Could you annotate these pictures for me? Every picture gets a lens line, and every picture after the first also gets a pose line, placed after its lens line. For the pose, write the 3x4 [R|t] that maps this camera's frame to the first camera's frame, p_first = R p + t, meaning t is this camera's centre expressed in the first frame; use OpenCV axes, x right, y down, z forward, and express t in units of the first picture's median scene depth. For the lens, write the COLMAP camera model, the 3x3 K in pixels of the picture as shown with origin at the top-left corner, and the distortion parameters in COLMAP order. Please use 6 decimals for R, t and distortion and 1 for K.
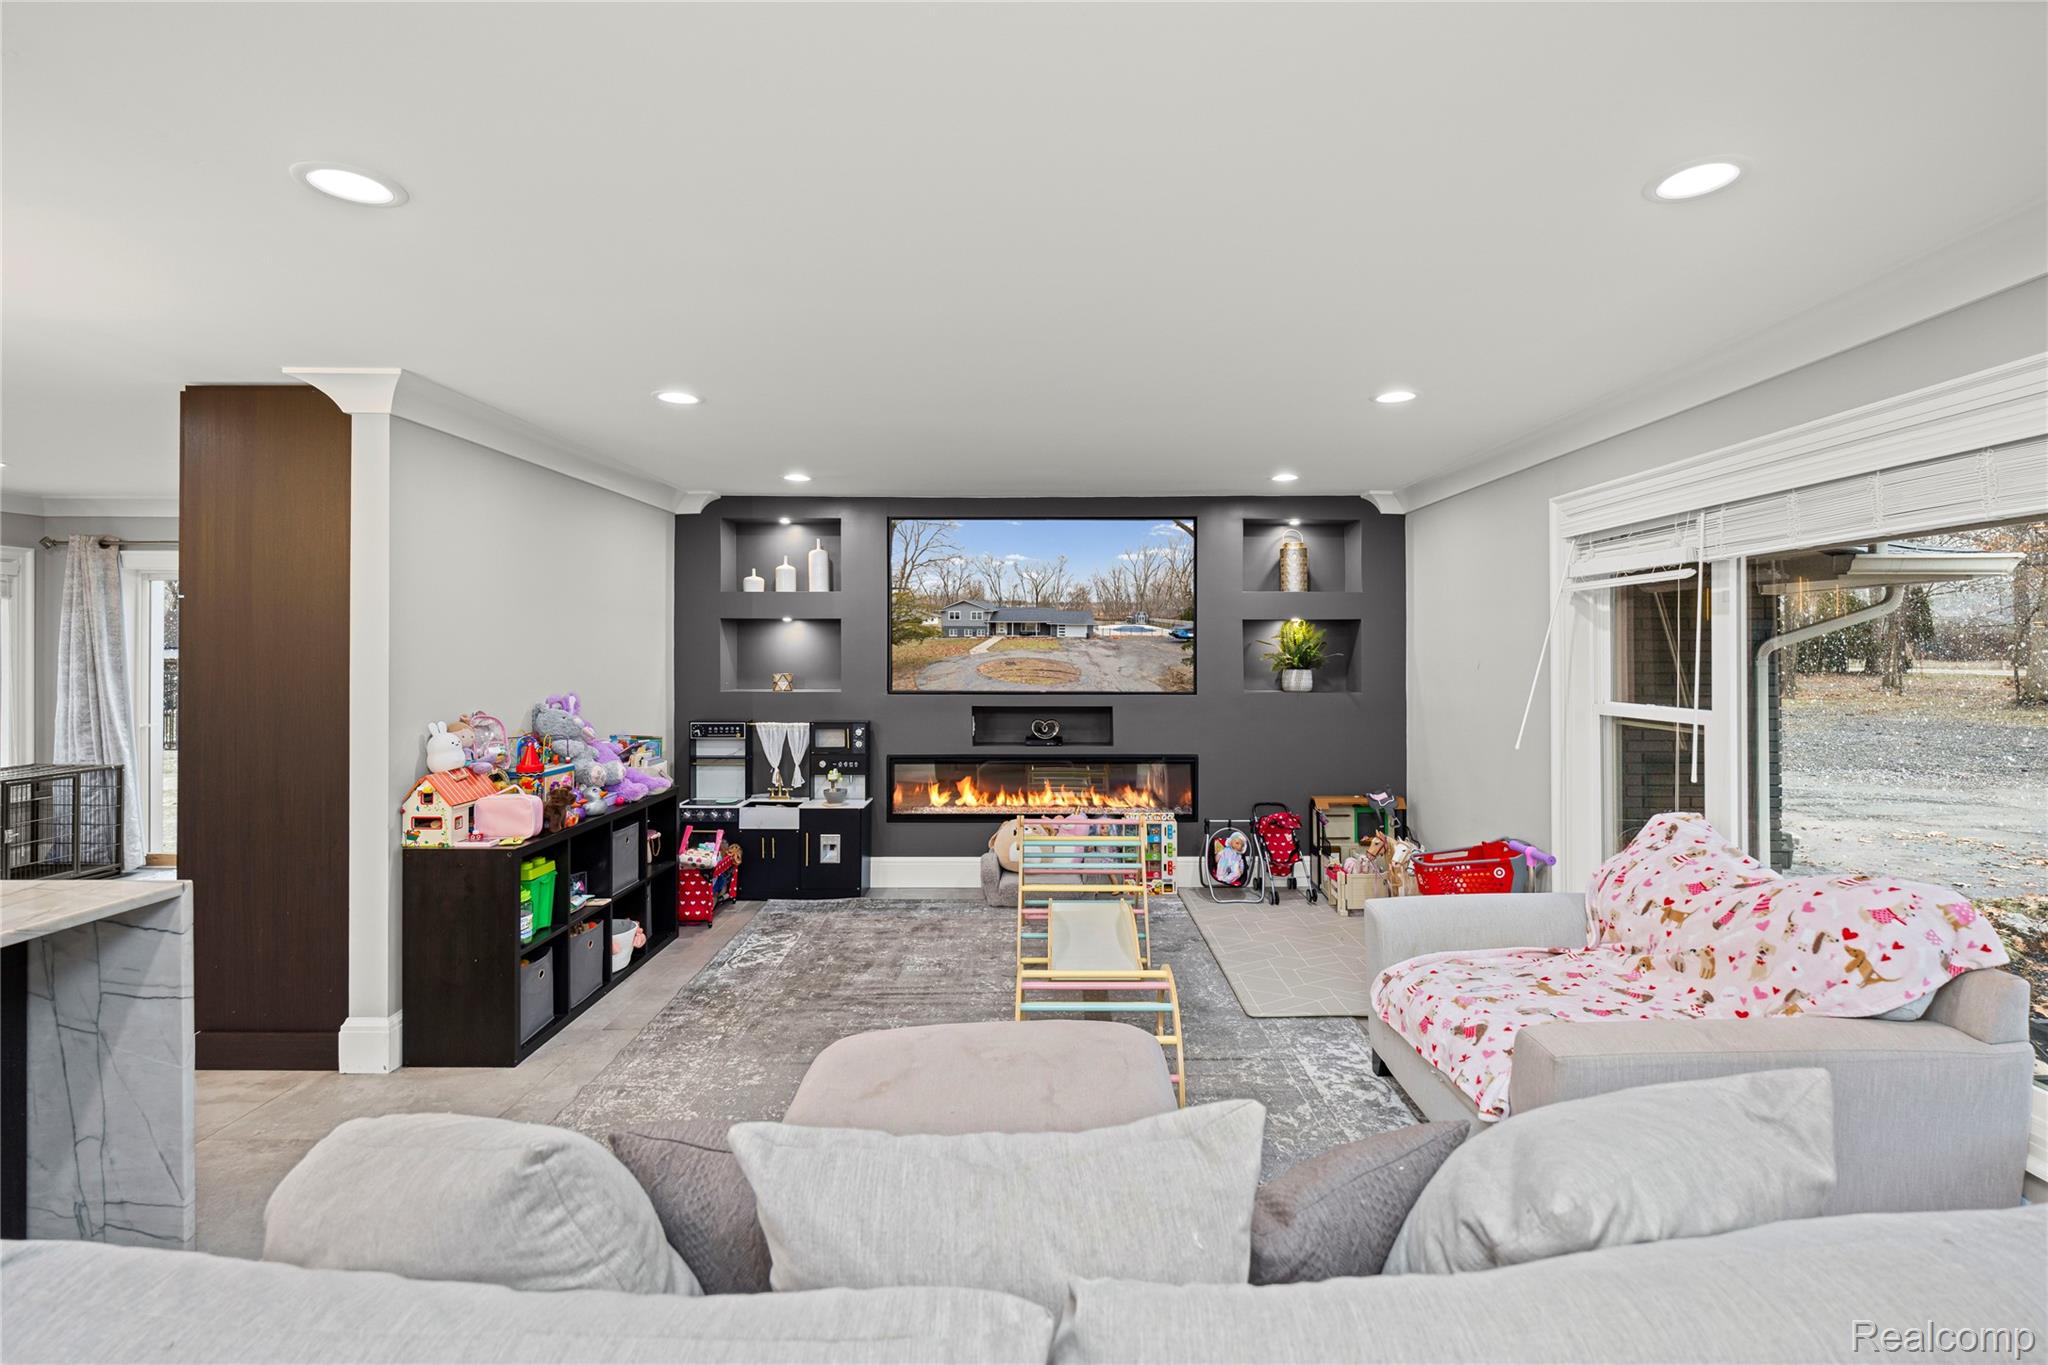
lens RADIAL K [[925.6, 0, 1049.3], [0, 925.6, 638.5], [0, 0, 1]] dist [0.021957, -0.019864]
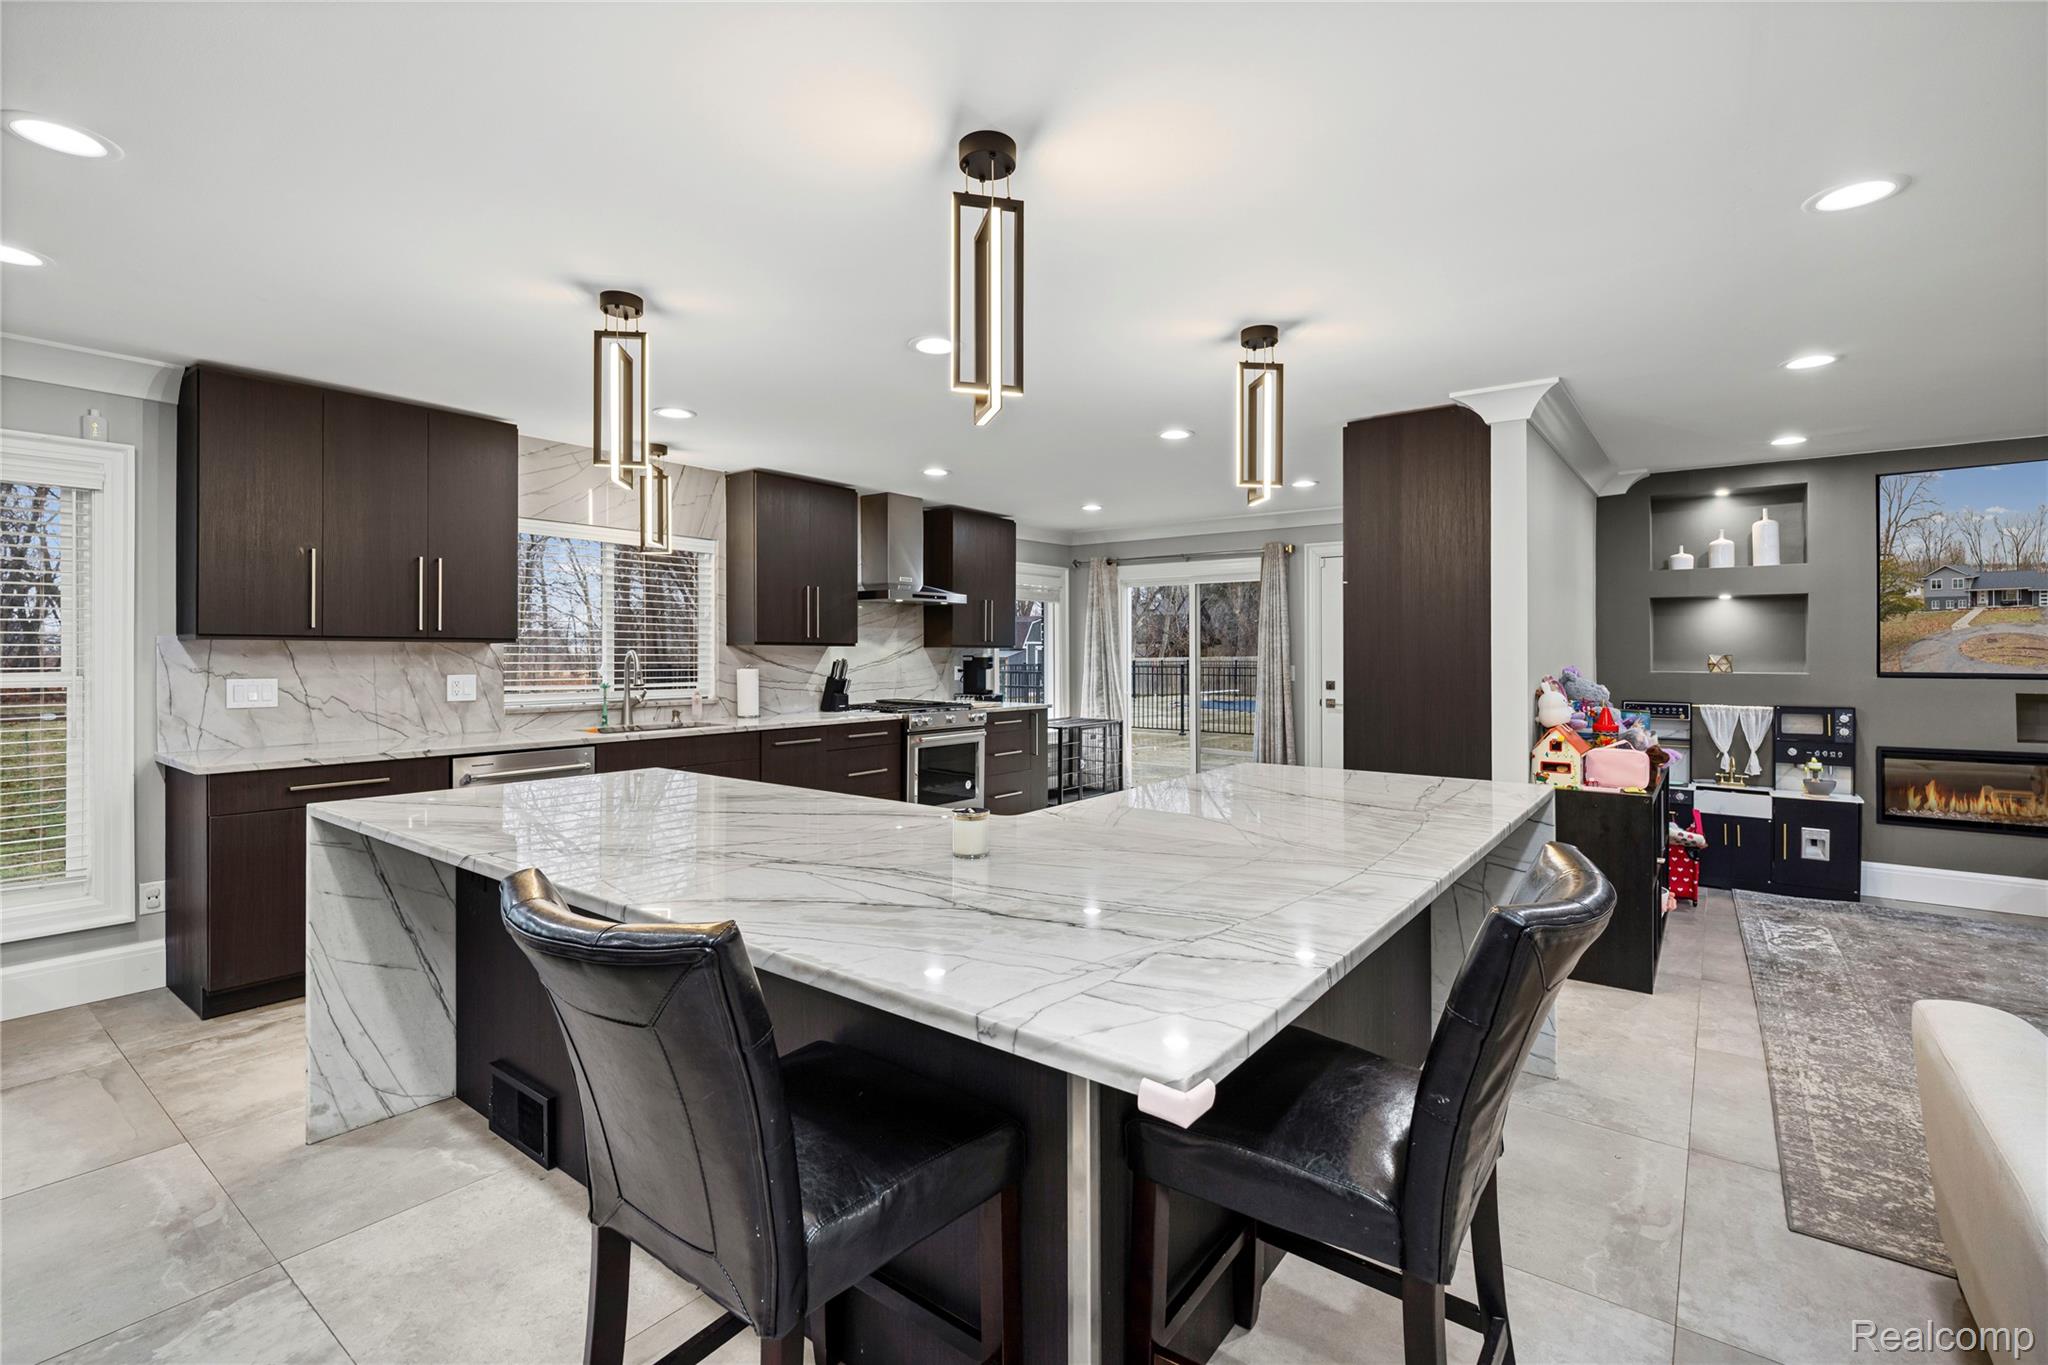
lens RADIAL K [[920.6, 0, 1028.6], [0, 920.6, 652.4], [0, 0, 1]] dist [-0.001467, -0.000296]
pose [[0.789676, -0.002393, -0.613520, -0.279411], [0.009661, 0.999917, 0.008535, 0.022118], [0.613448, -0.012667, 0.789633, -0.178353]]
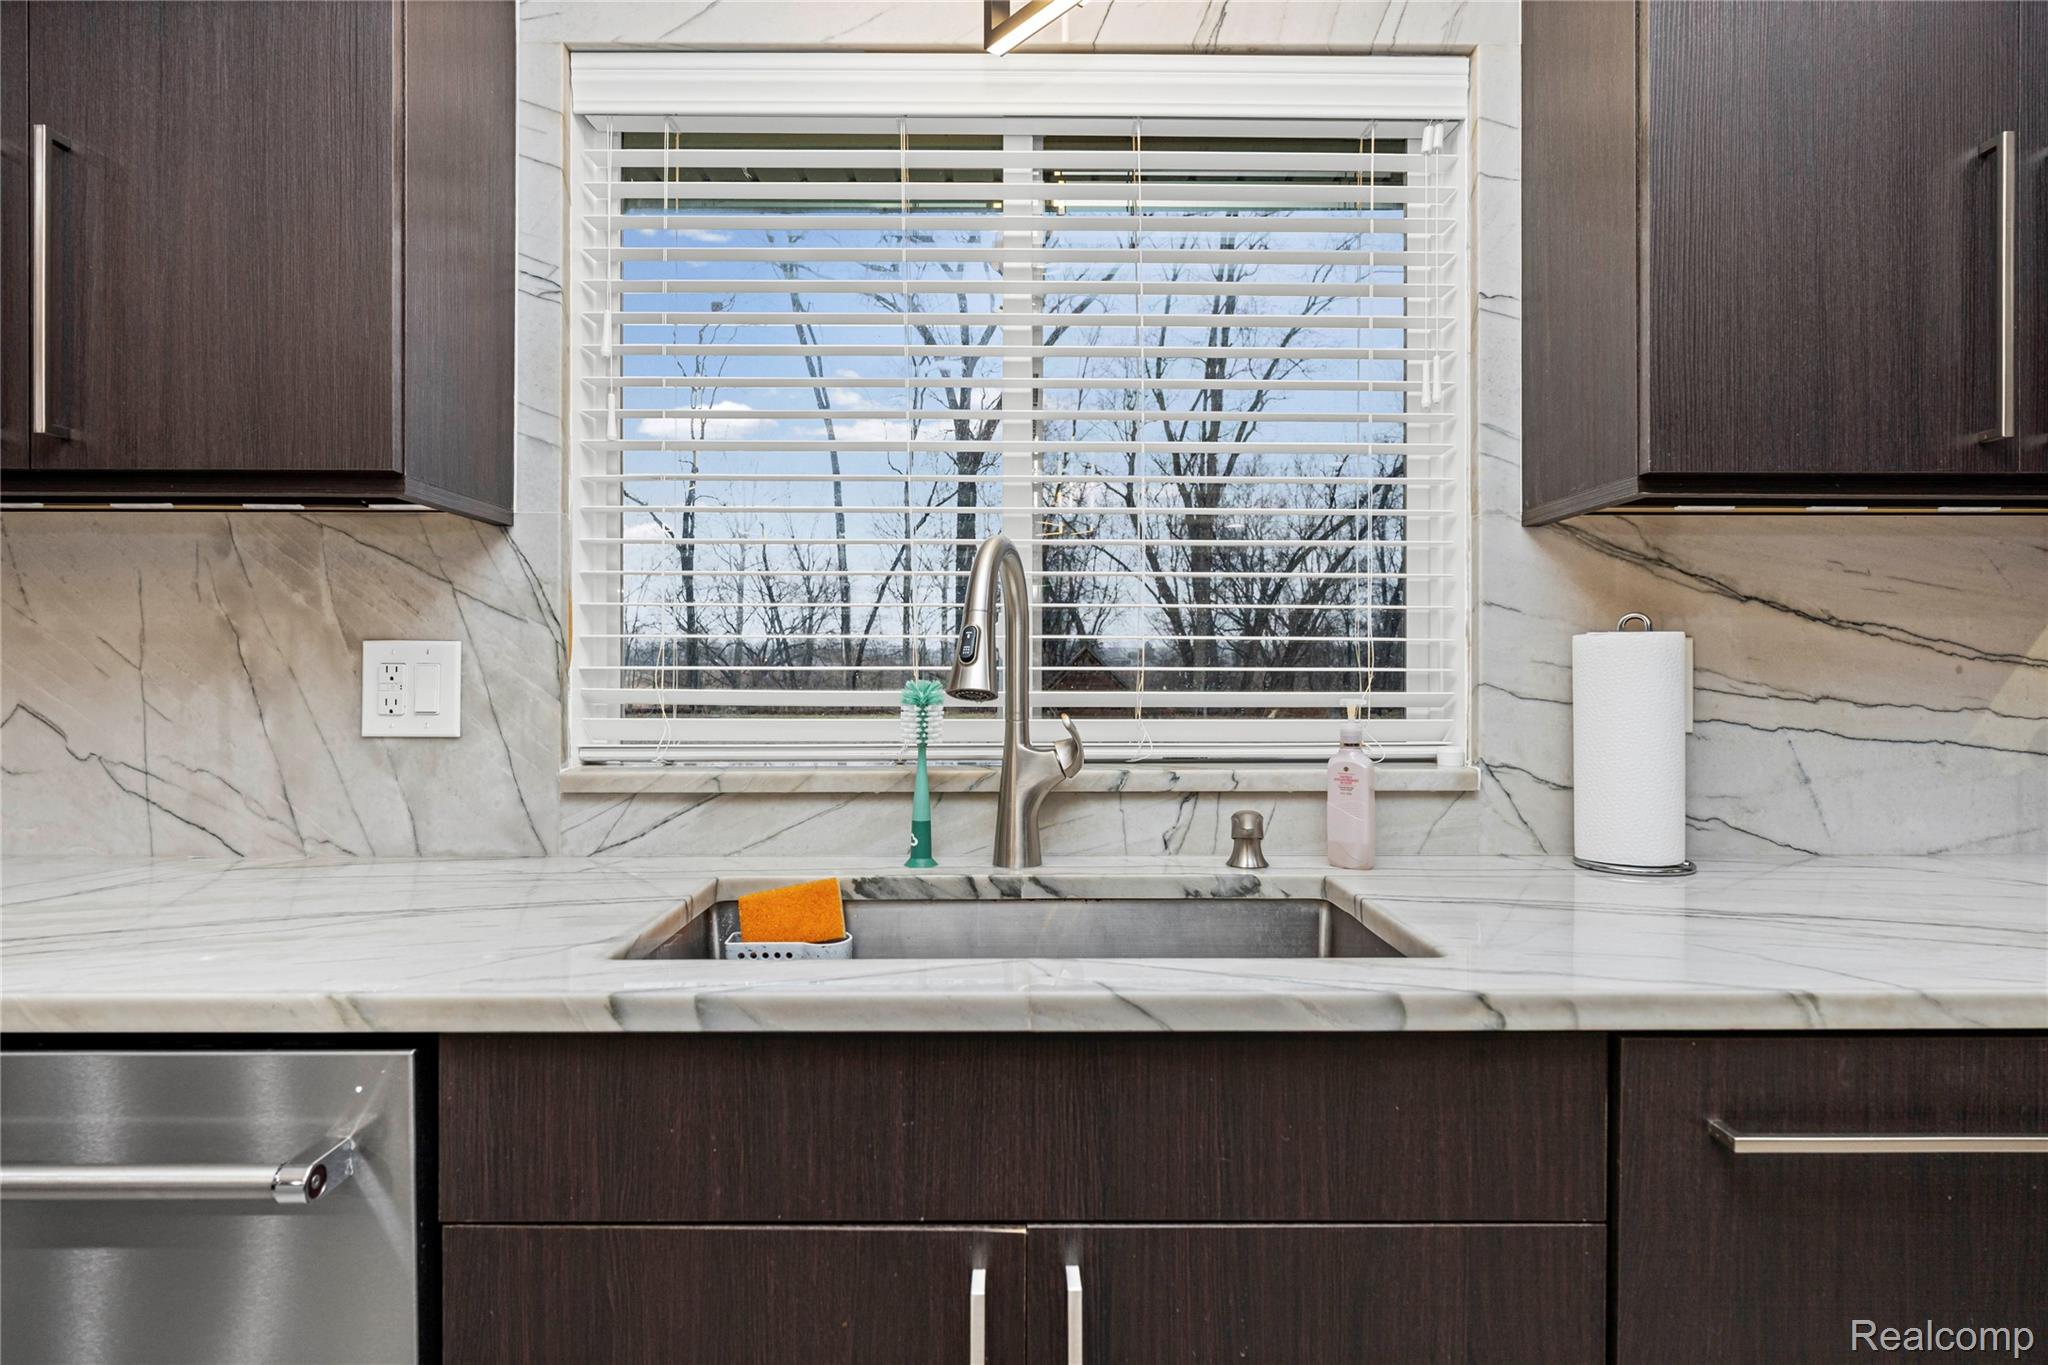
lens RADIAL K [[1123.2, 0, 1022.3], [0, 1123.2, 646.9], [0, 0, 1]] dist [0.001989, -0.000273]
pose [[-0.007499, -0.003274, -0.999967, -0.878360], [0.013807, 0.999899, -0.003377, 0.047451], [0.999877, -0.013831, -0.007453, 0.287569]]
